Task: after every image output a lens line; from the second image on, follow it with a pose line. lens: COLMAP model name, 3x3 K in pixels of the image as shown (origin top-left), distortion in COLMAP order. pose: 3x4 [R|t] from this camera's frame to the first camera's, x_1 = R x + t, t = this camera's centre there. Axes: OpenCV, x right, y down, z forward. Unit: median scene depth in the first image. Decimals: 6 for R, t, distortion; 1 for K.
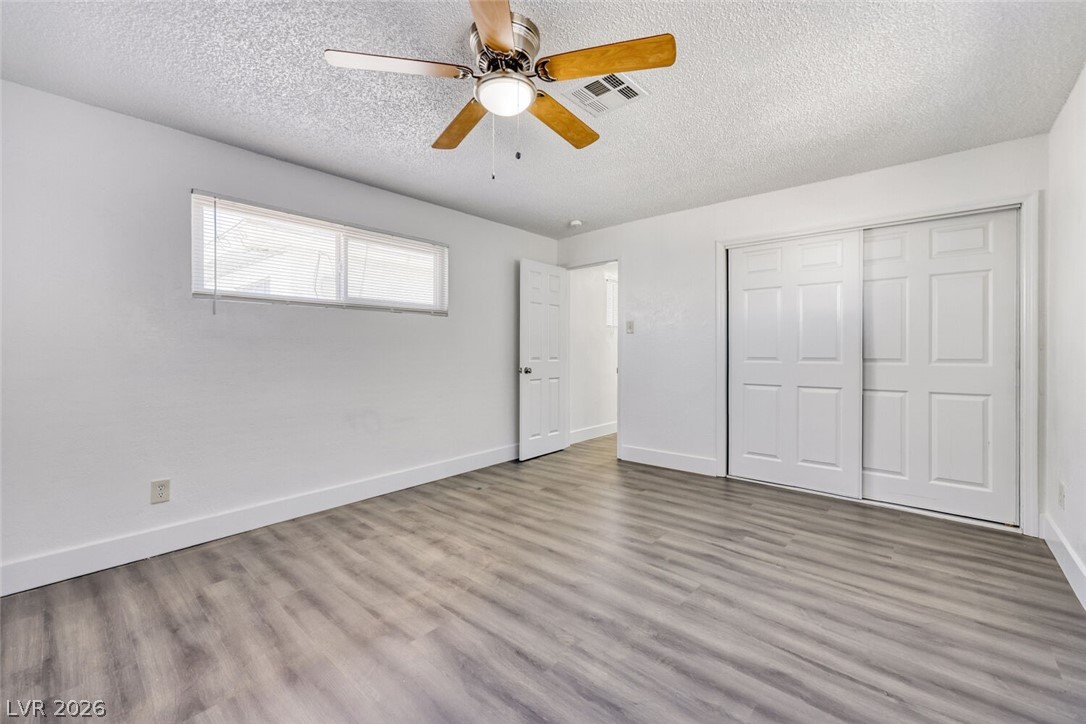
lens RADIAL K [[443.5, 0, 542.8], [0, 443.5, 355.5], [0, 0, 1]] dist [0.000147, -0.000169]
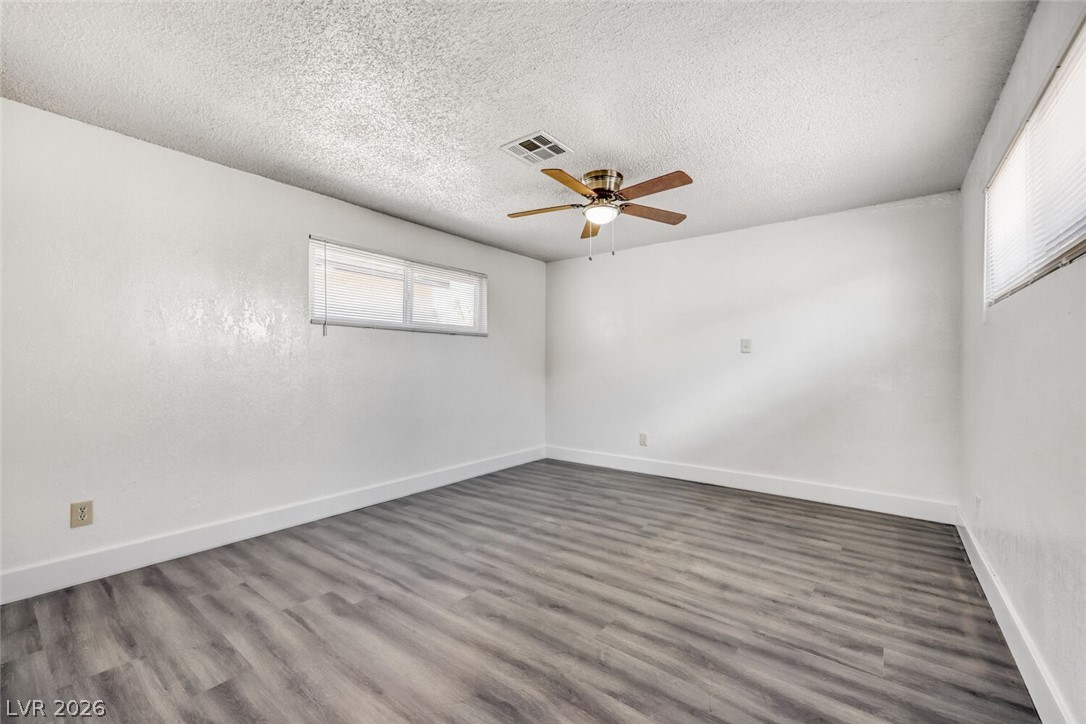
lens RADIAL K [[443.5, 0, 543.2], [0, 443.5, 363.5], [0, 0, 1]] dist [0.000147, -0.000169]
pose [[-0.997472, 0.005330, -0.070865, 0.182113], [0.004792, 0.999958, 0.007761, -0.030042], [0.070903, 0.007402, -0.997456, 1.914300]]
